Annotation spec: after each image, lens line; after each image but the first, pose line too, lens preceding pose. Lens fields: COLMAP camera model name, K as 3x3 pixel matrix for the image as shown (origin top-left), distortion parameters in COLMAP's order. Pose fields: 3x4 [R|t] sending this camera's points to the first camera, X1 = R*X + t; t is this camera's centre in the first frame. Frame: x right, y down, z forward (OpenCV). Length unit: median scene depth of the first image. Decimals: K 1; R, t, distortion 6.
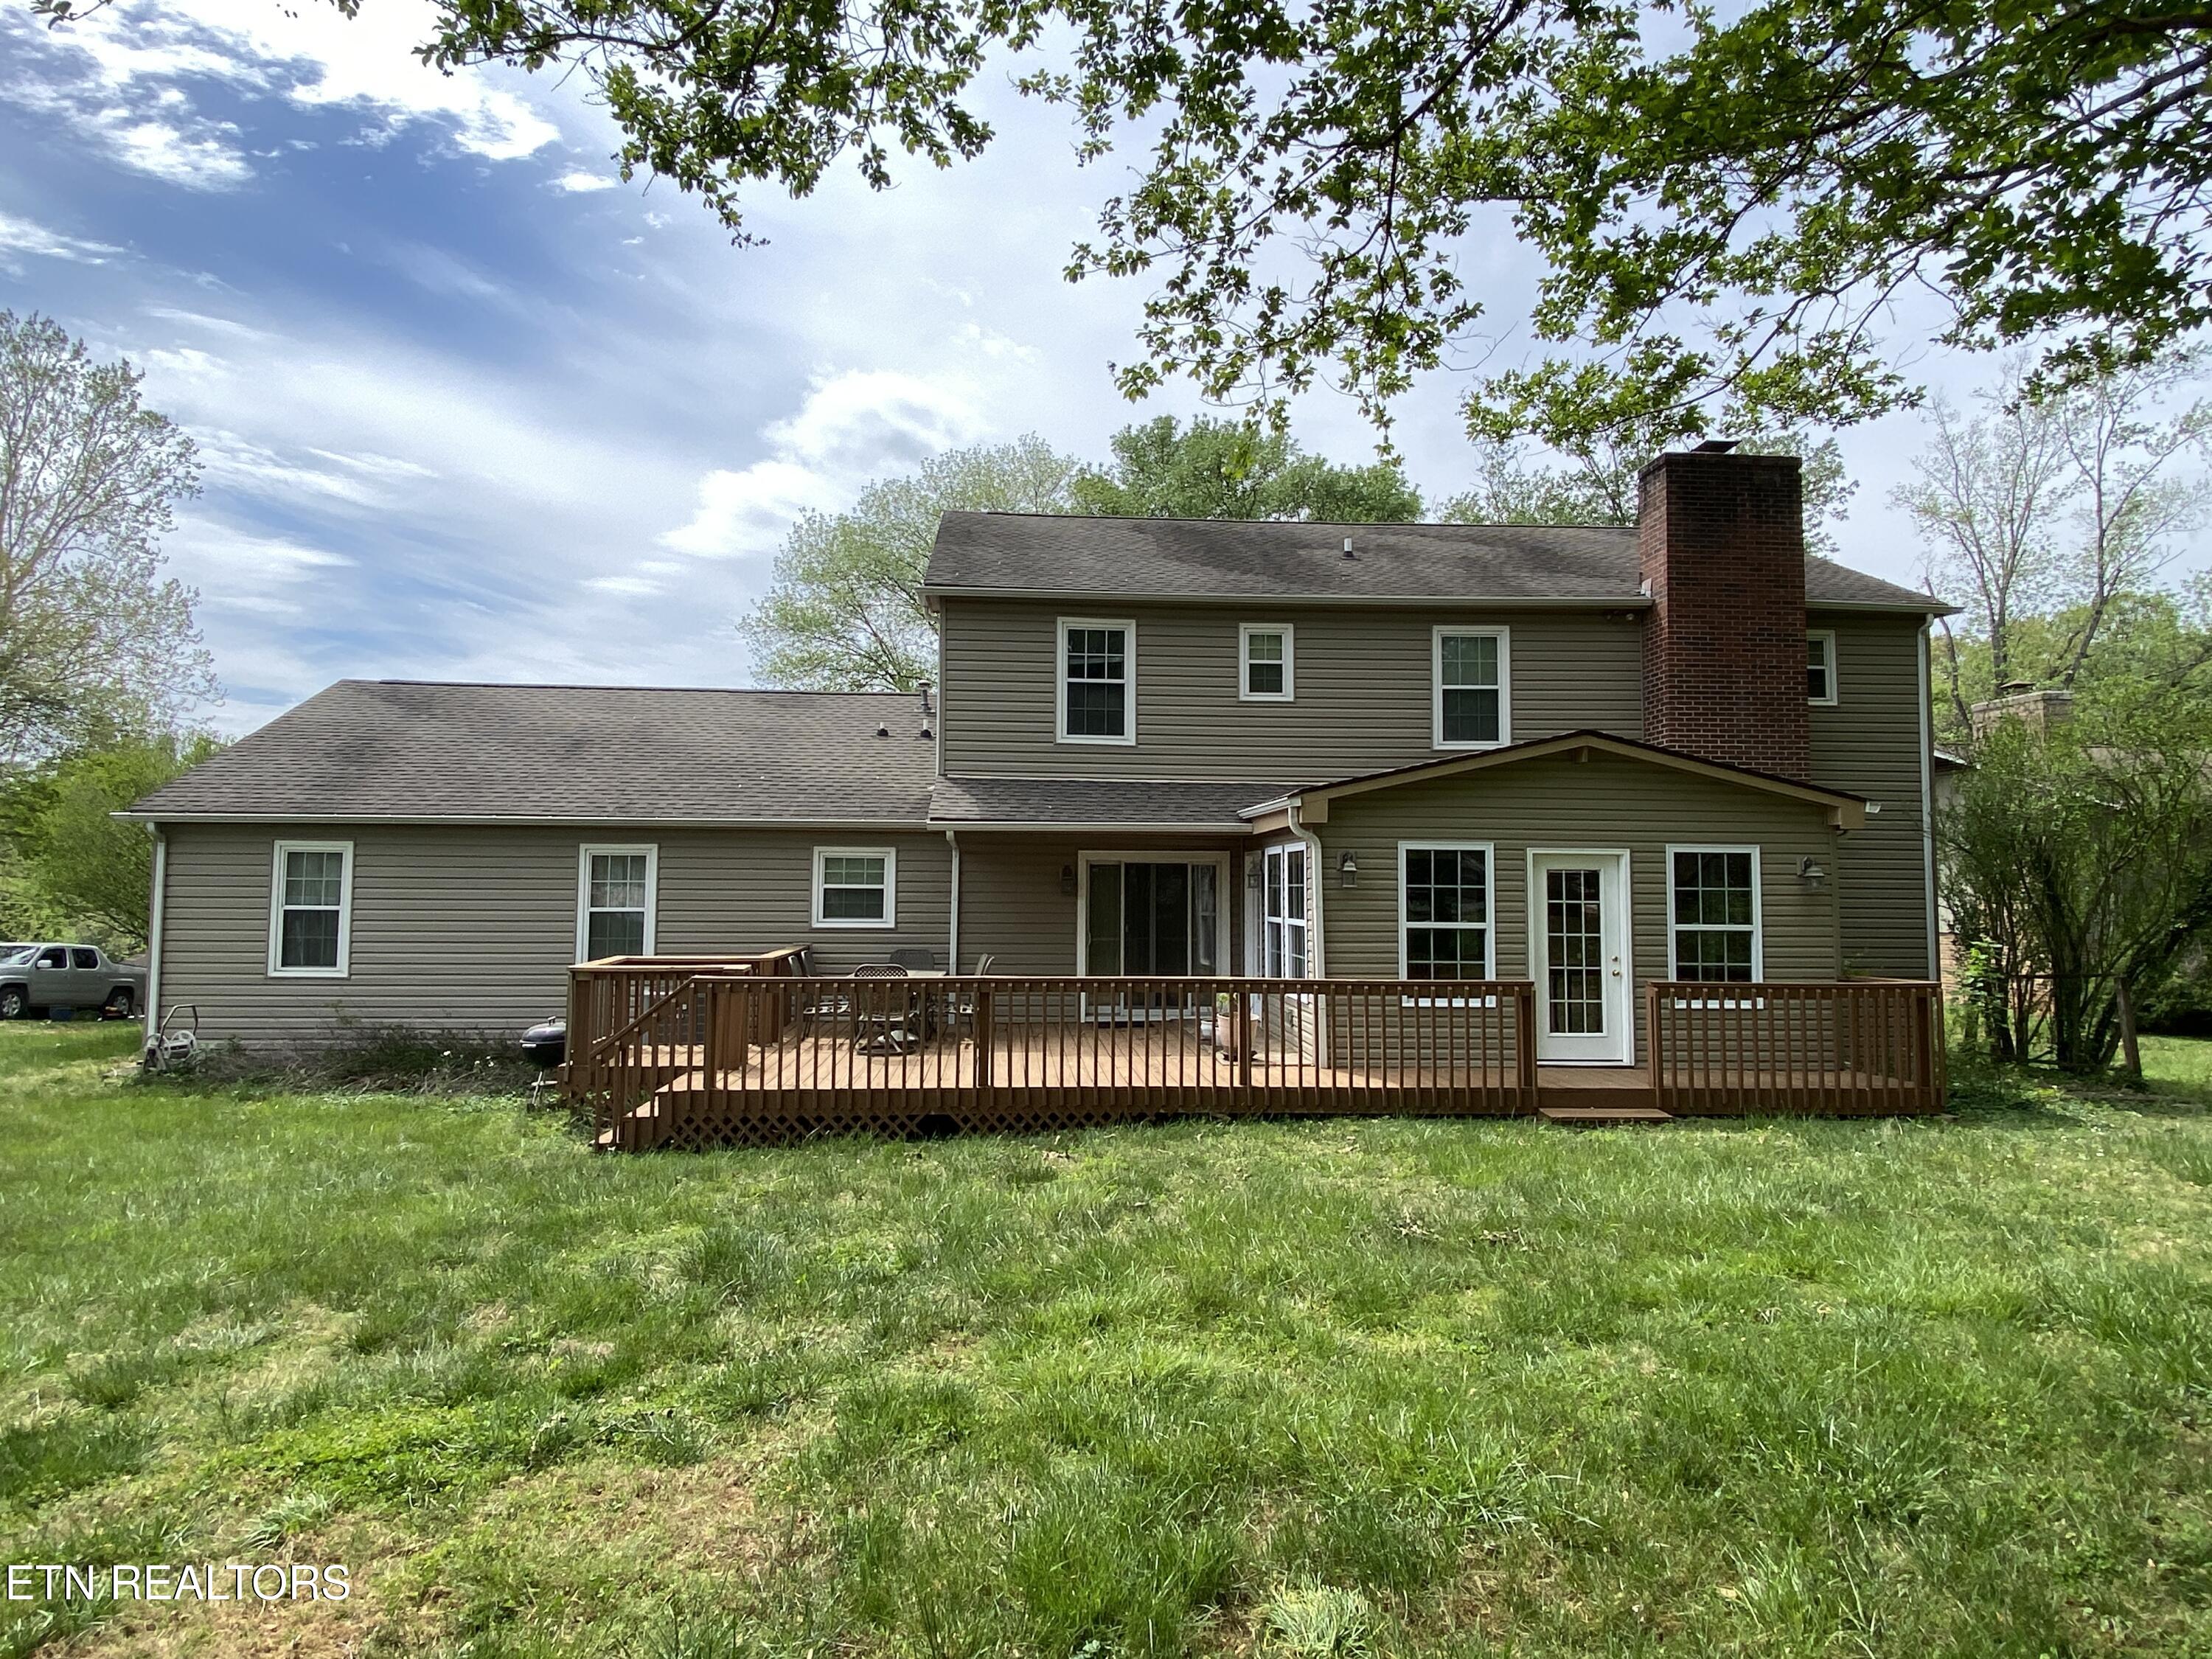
lens RADIAL K [[1233.2, 0, 1106.0], [0, 1233.2, 829.5], [0, 0, 1]] dist [-0.001838, -0.000289]
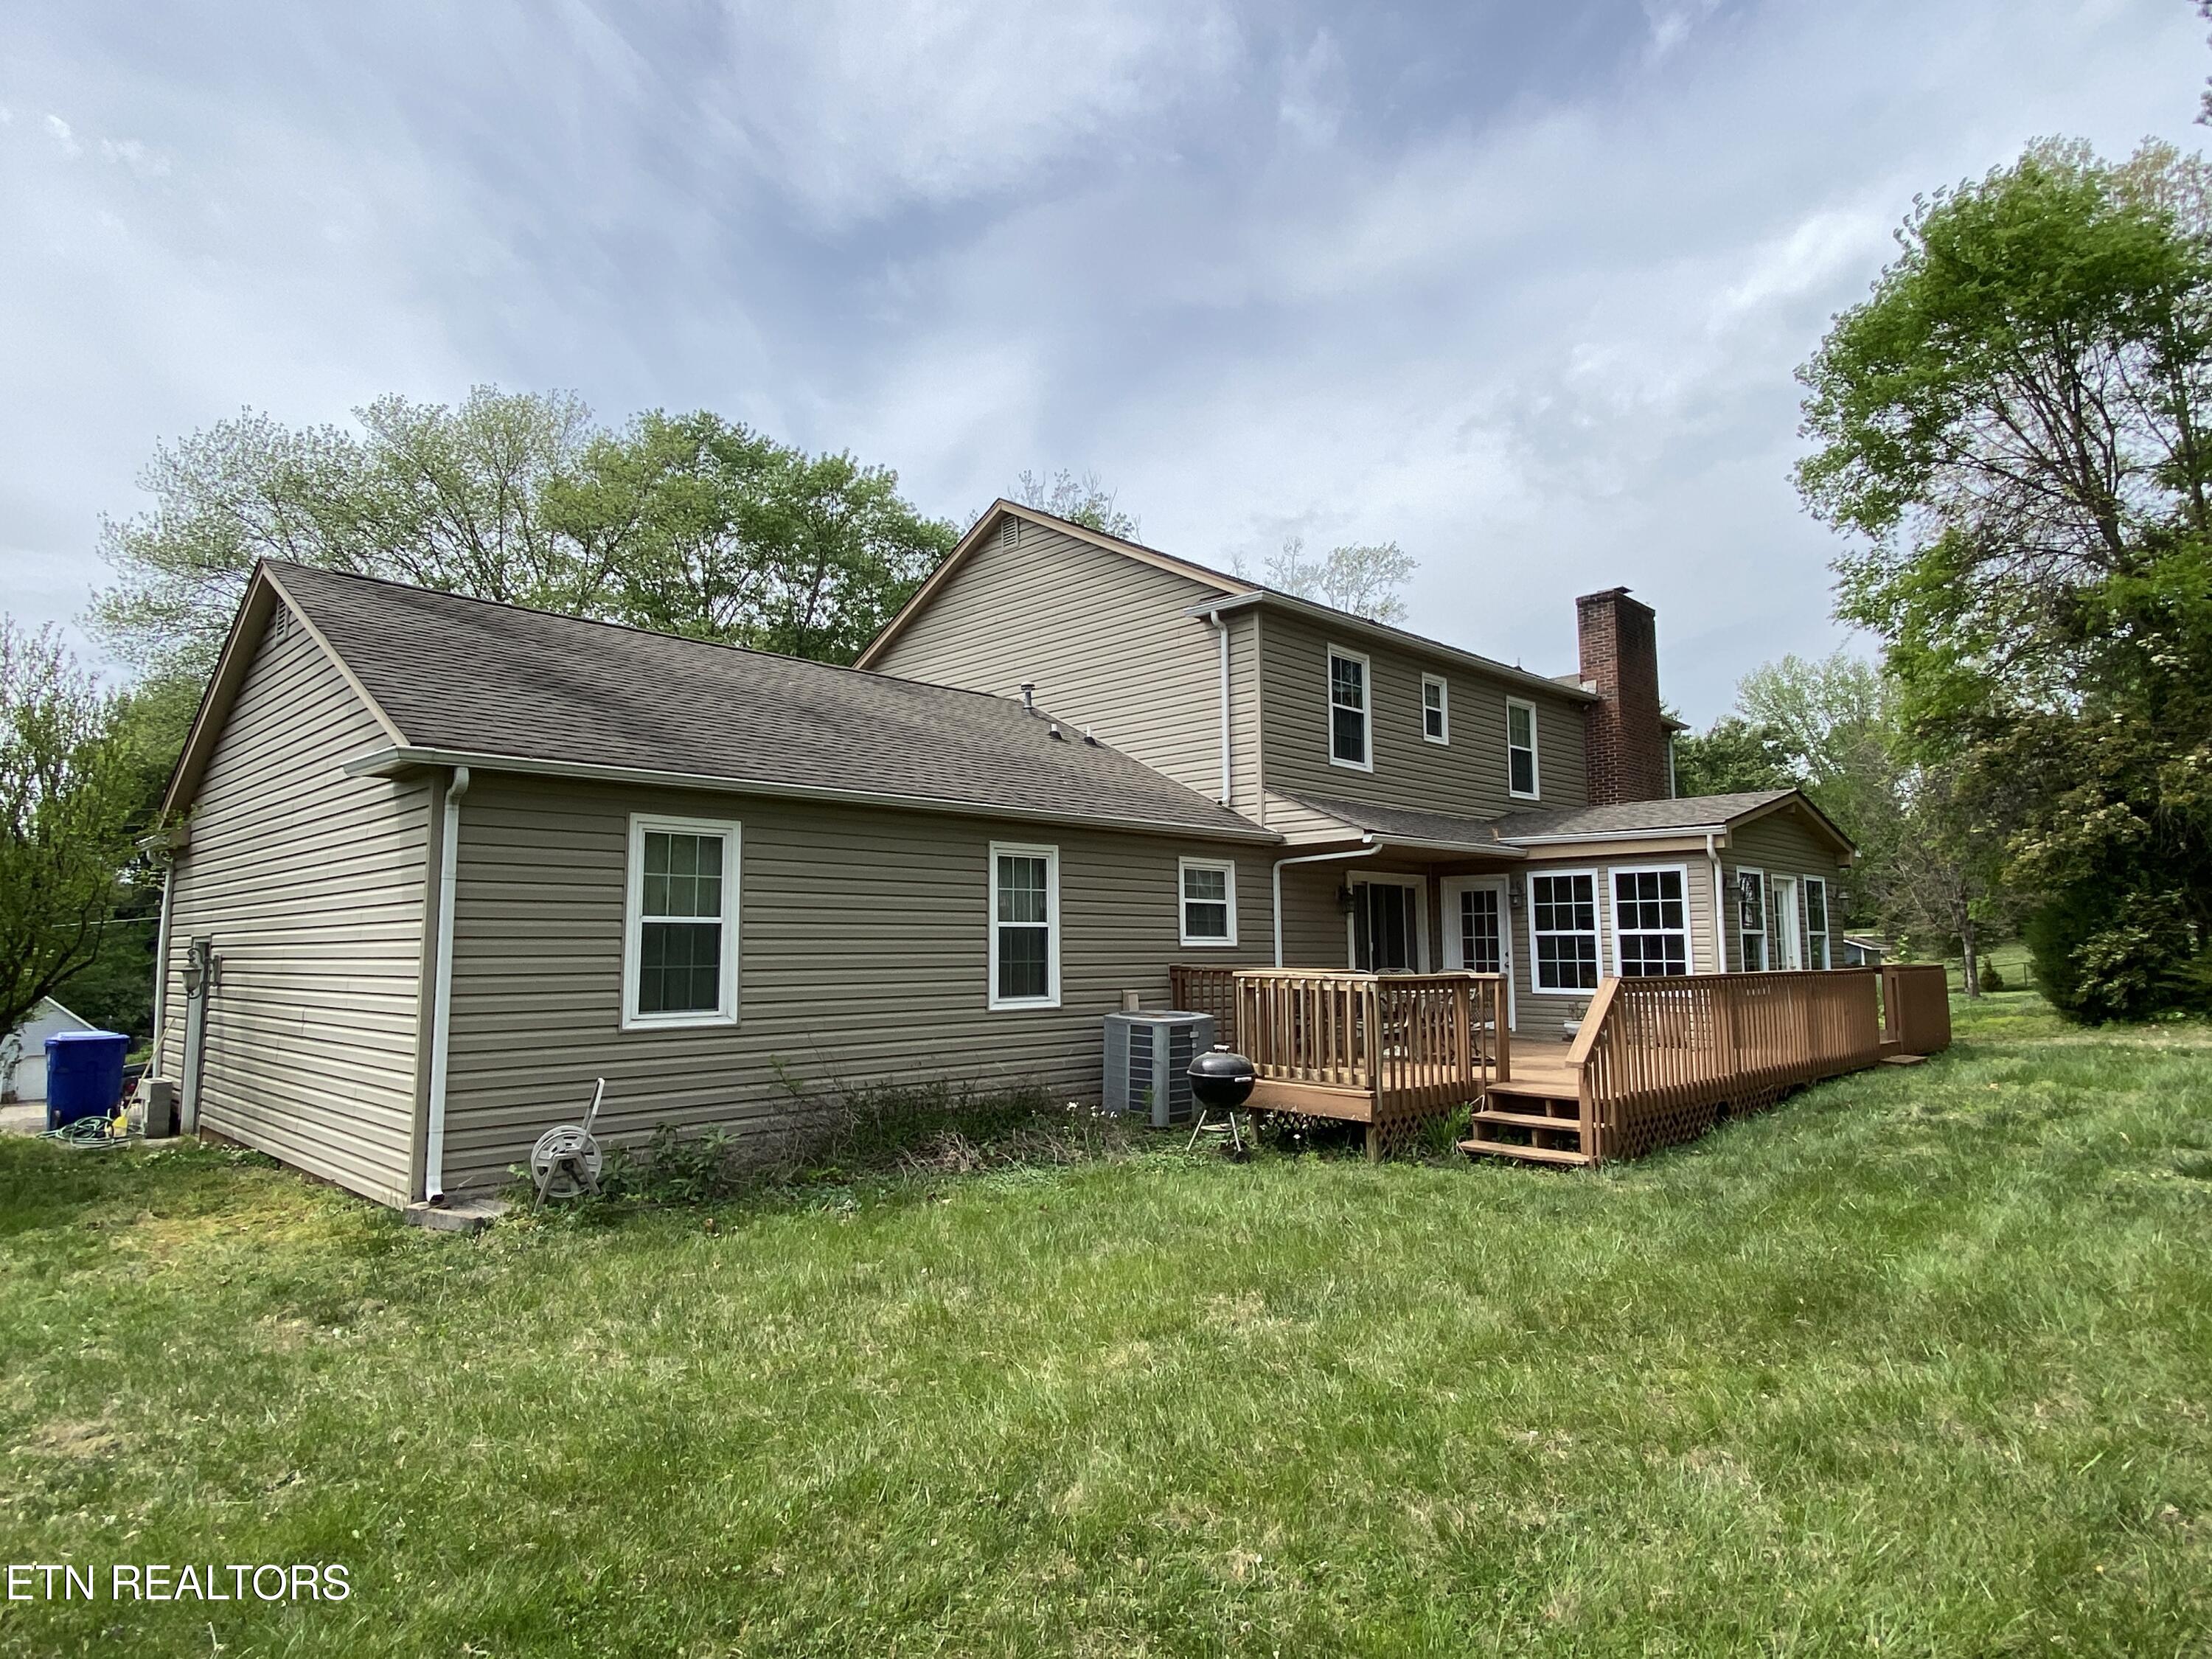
lens RADIAL K [[1233.2, 0, 1106.0], [0, 1233.2, 829.5], [0, 0, 1]] dist [-0.001838, -0.000289]
pose [[0.725913, 0.049956, 0.685970, -0.919400], [-0.047052, 0.998629, -0.022933, 0.020030], [-0.686175, -0.015629, 0.727269, 0.370720]]
